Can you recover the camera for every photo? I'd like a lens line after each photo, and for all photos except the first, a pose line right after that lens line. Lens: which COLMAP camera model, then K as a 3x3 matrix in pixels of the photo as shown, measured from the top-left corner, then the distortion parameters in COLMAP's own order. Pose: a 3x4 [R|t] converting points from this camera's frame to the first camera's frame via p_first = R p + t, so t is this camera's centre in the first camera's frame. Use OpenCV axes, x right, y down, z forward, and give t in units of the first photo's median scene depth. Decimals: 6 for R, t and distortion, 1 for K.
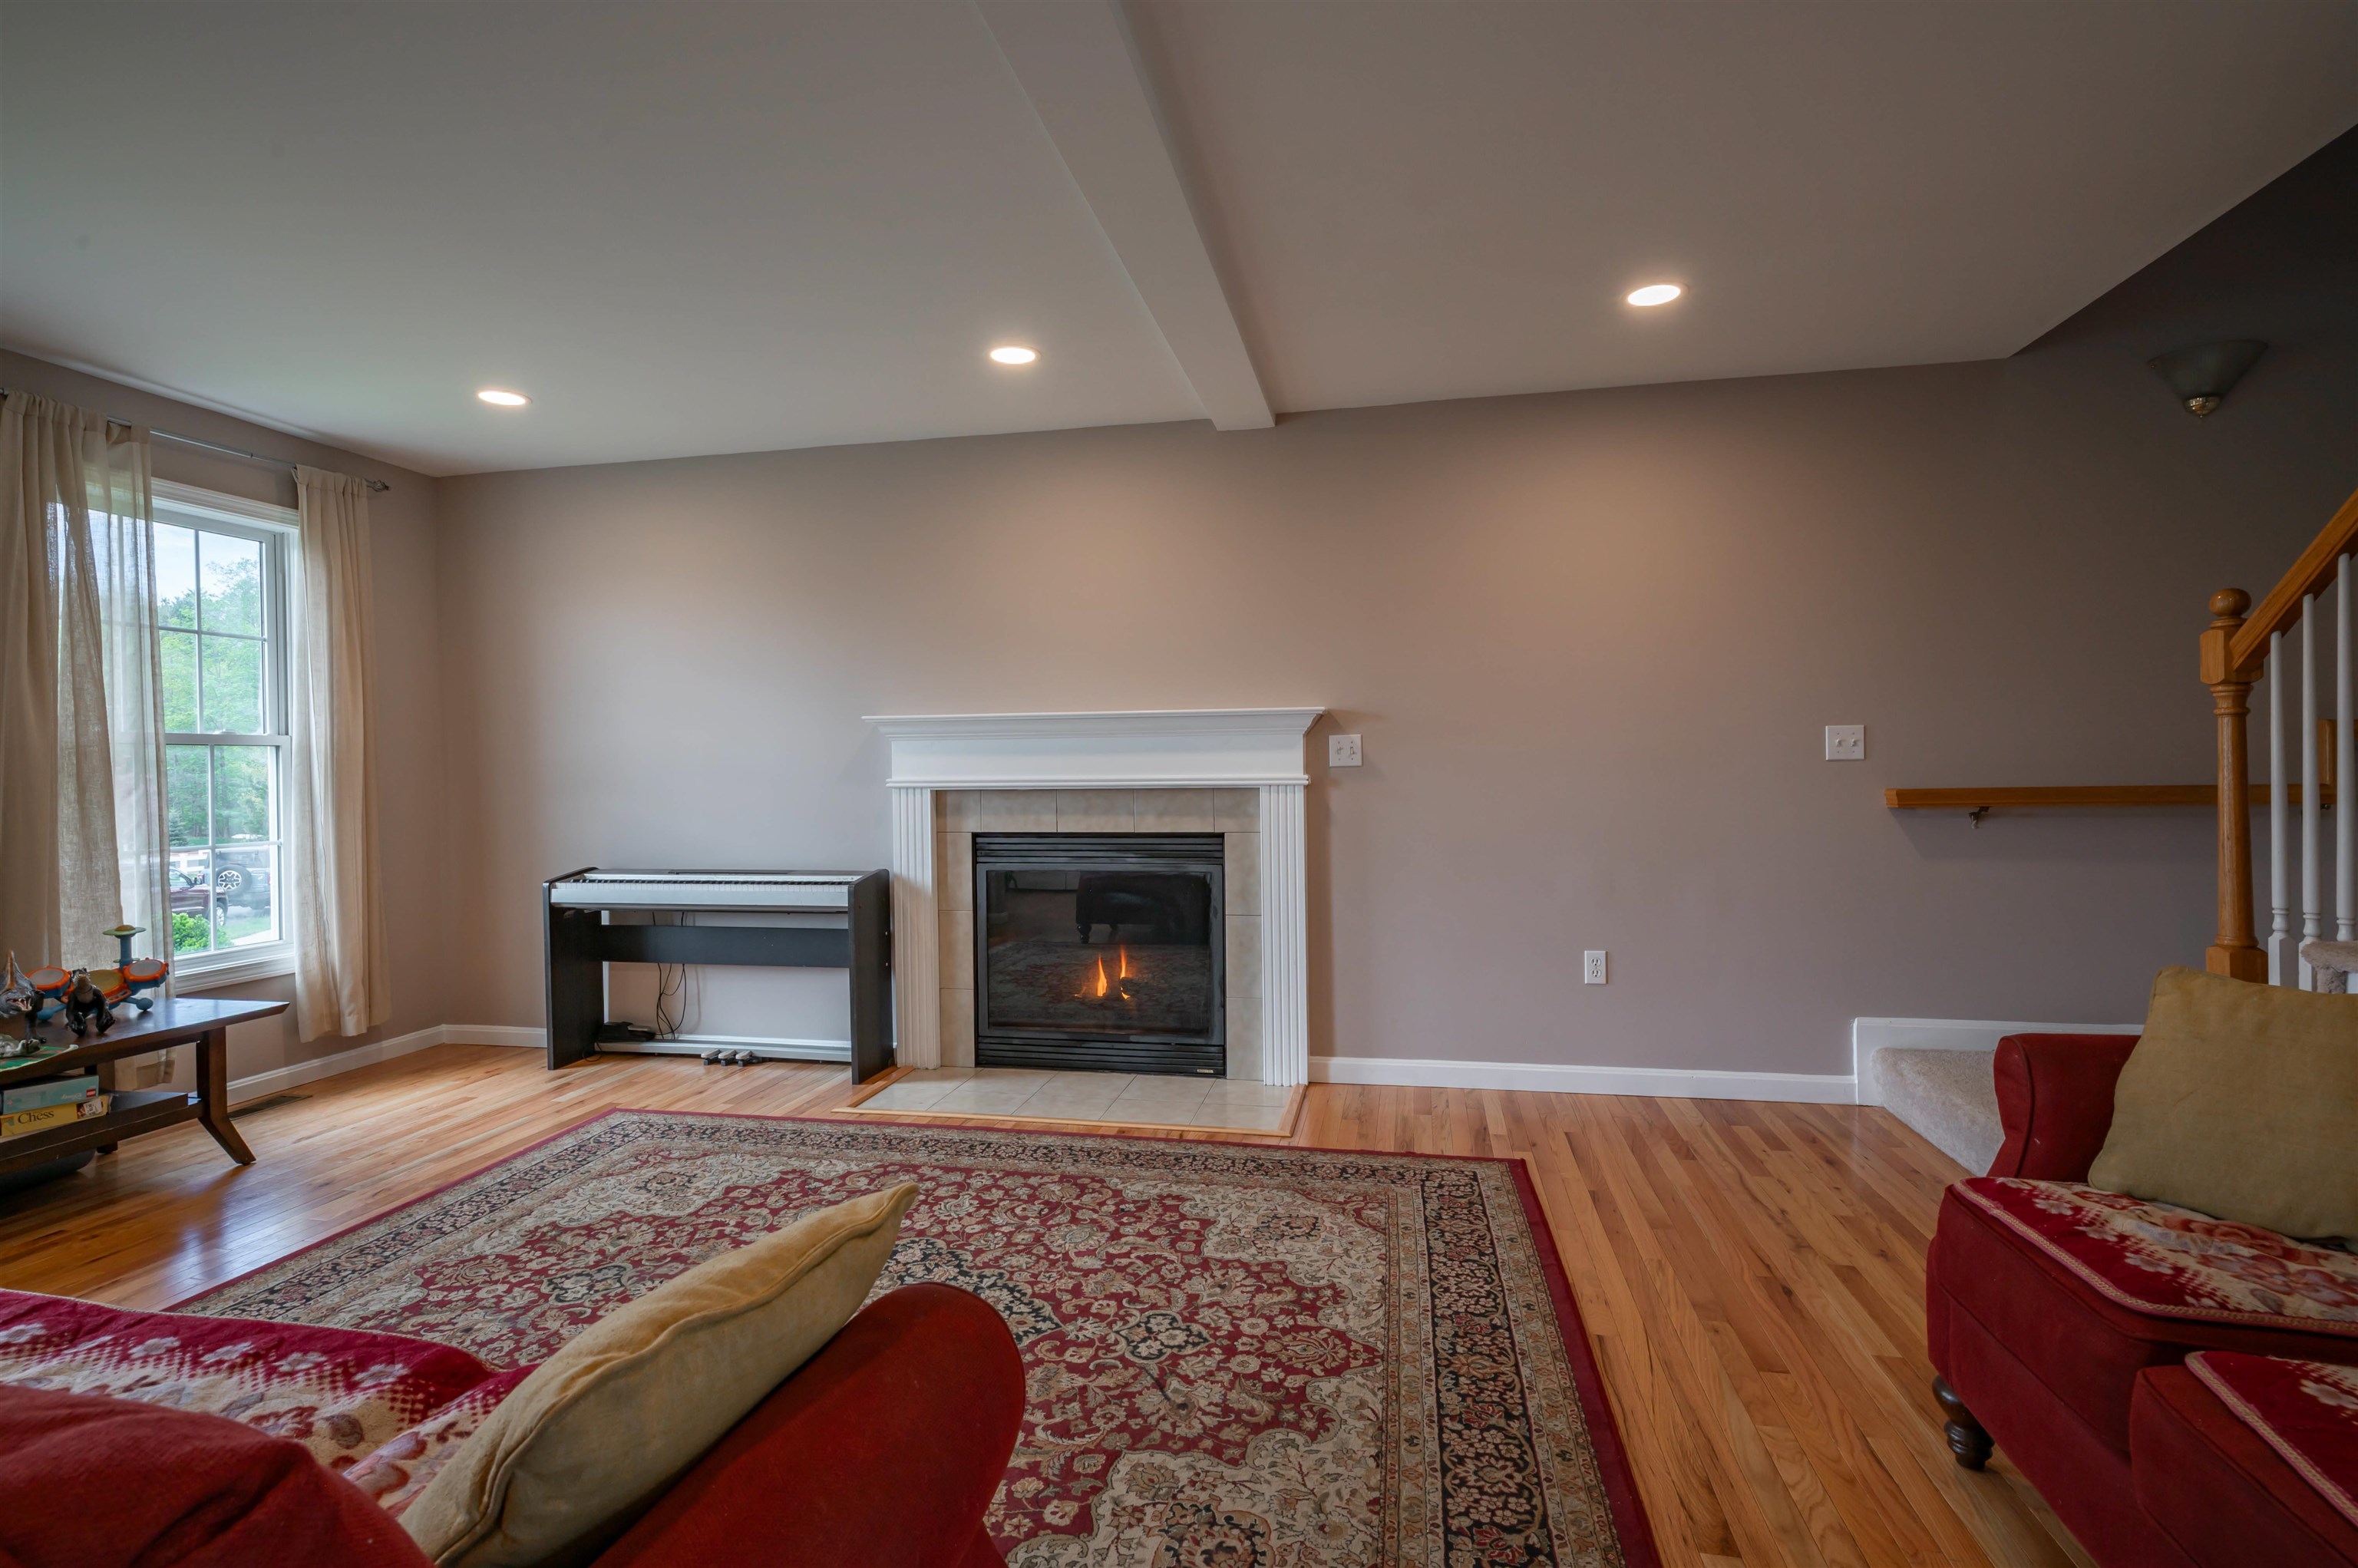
lens RADIAL K [[1156.8, 0, 1176.3], [0, 1156.8, 765.8], [0, 0, 1]] dist [-0.002357, 0.004197]
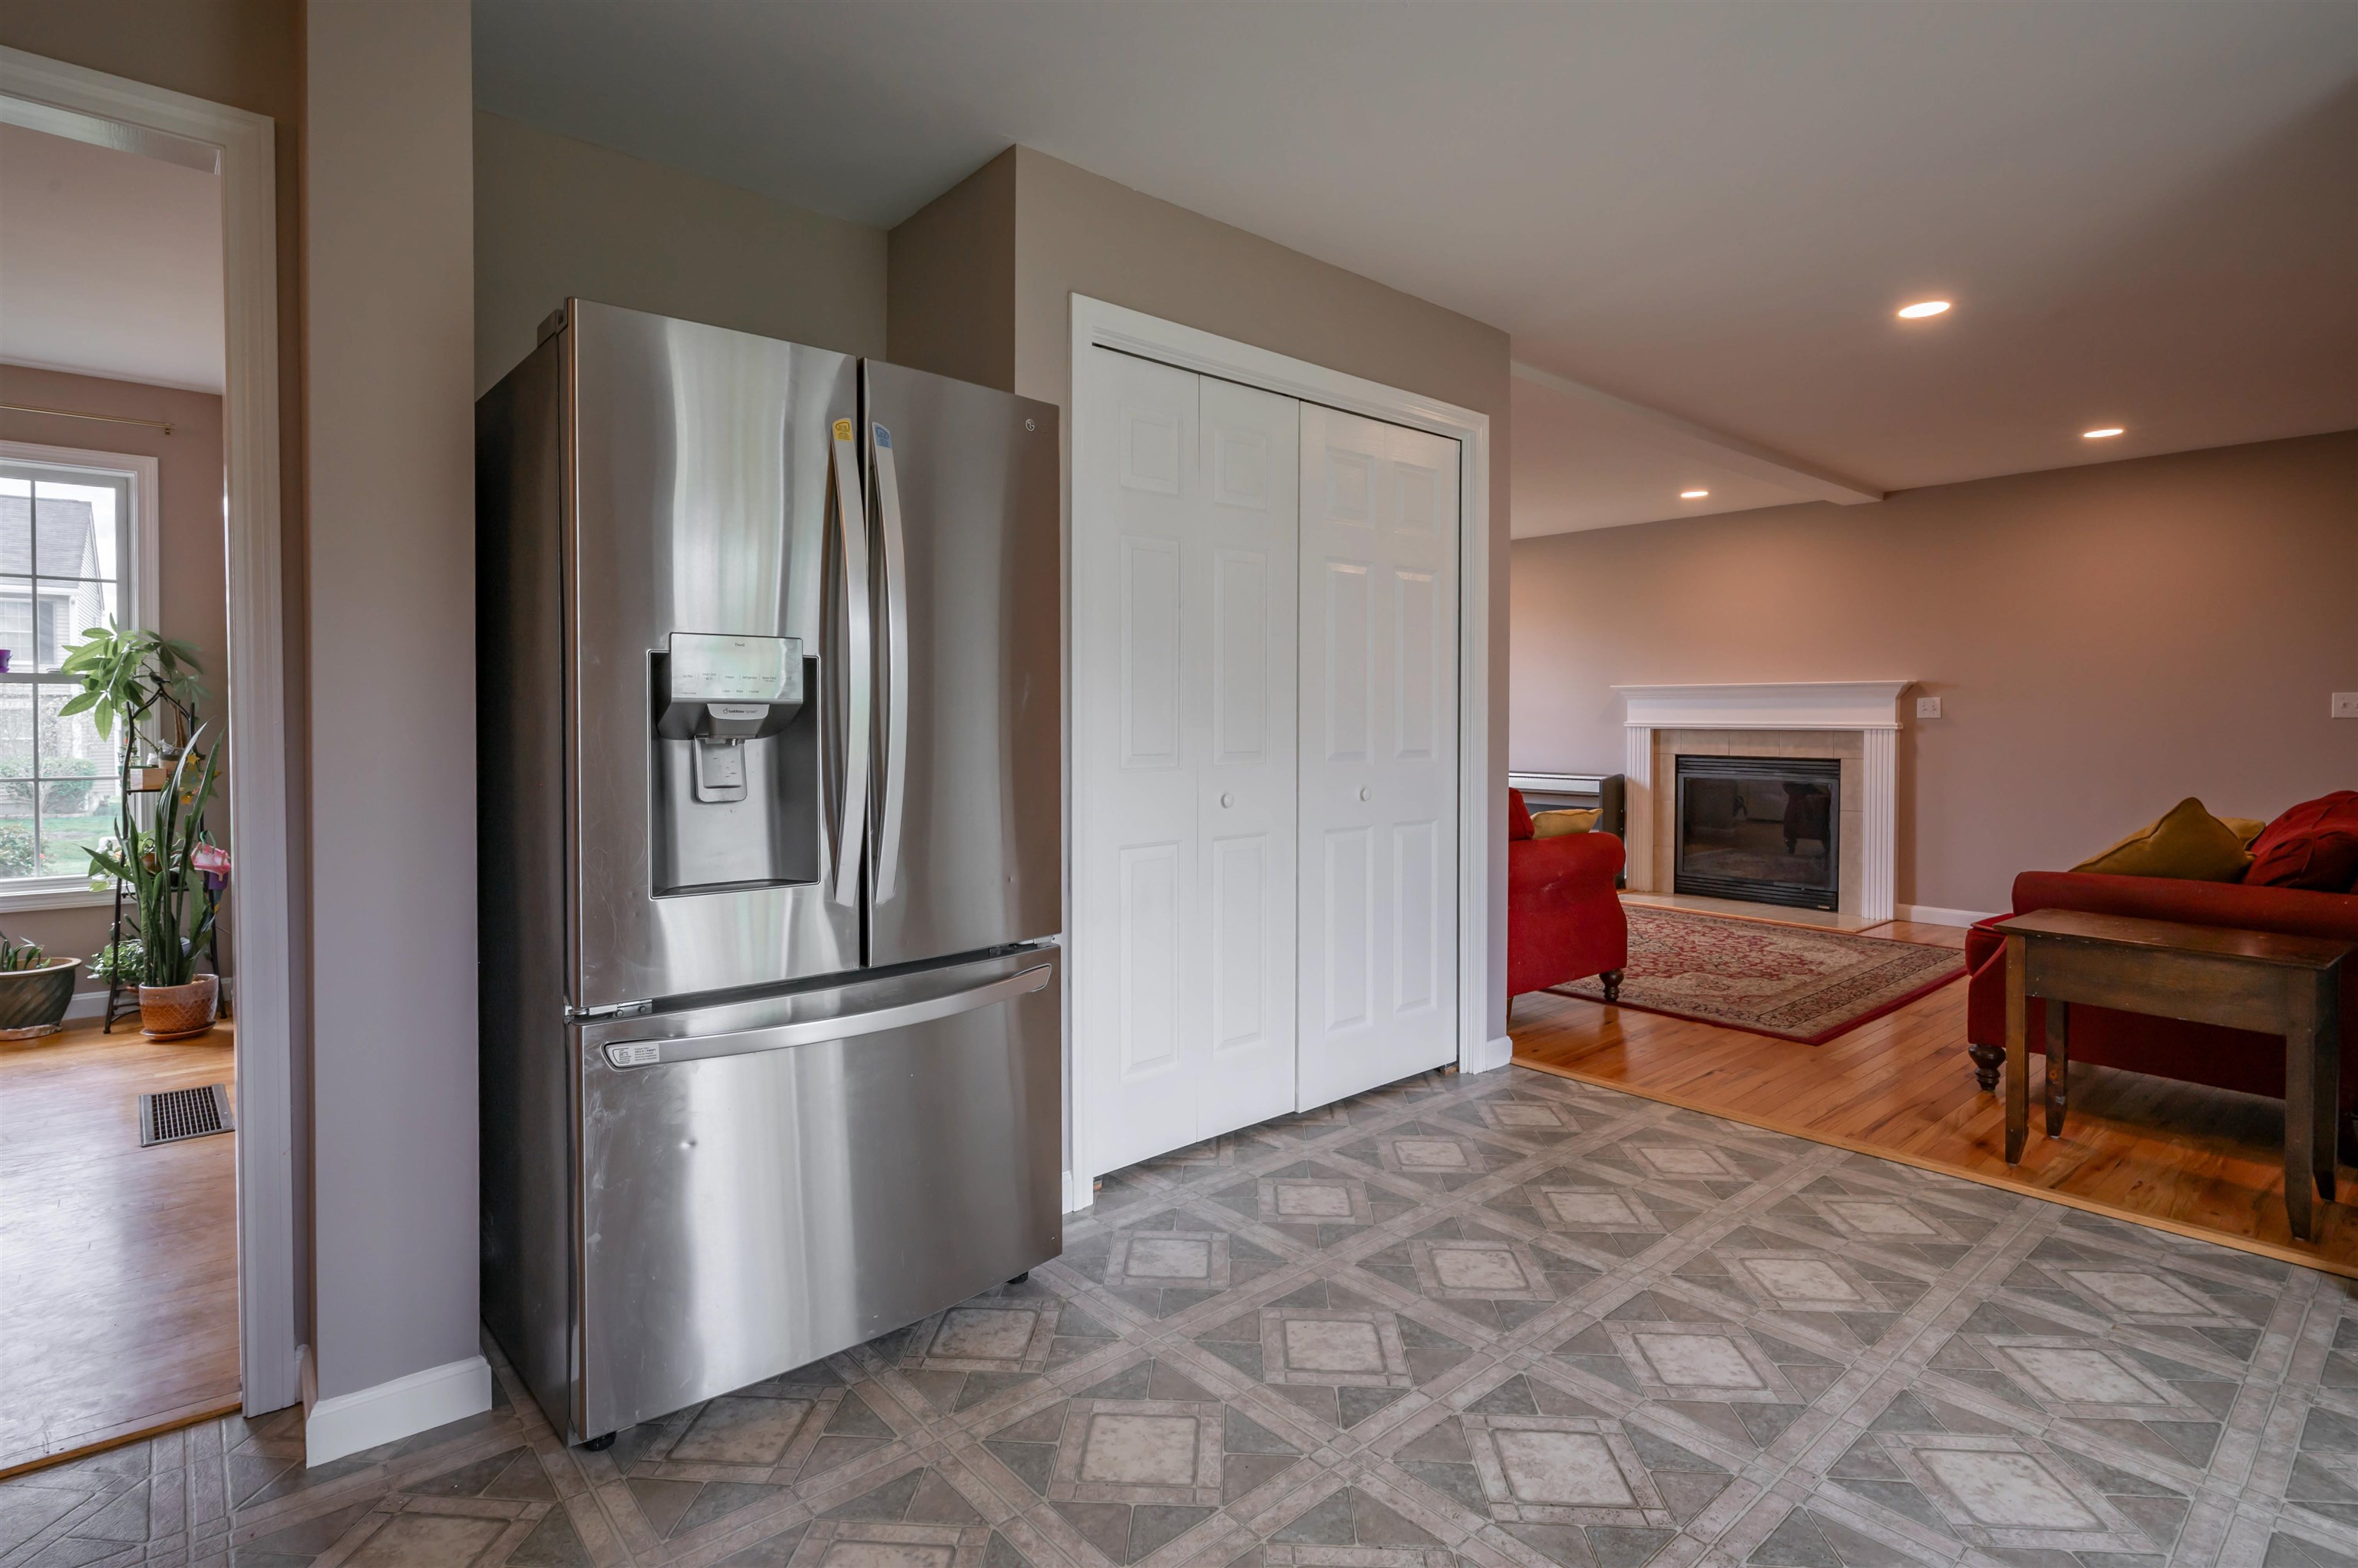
lens RADIAL K [[1156.8, 0, 1161.7], [0, 1156.8, 720.4], [0, 0, 1]] dist [-0.002357, 0.004197]
pose [[0.785333, 0.017195, -0.618835, 0.290297], [-0.018625, 0.999818, 0.004145, 0.015794], [0.618794, 0.008271, 0.785510, -0.823043]]
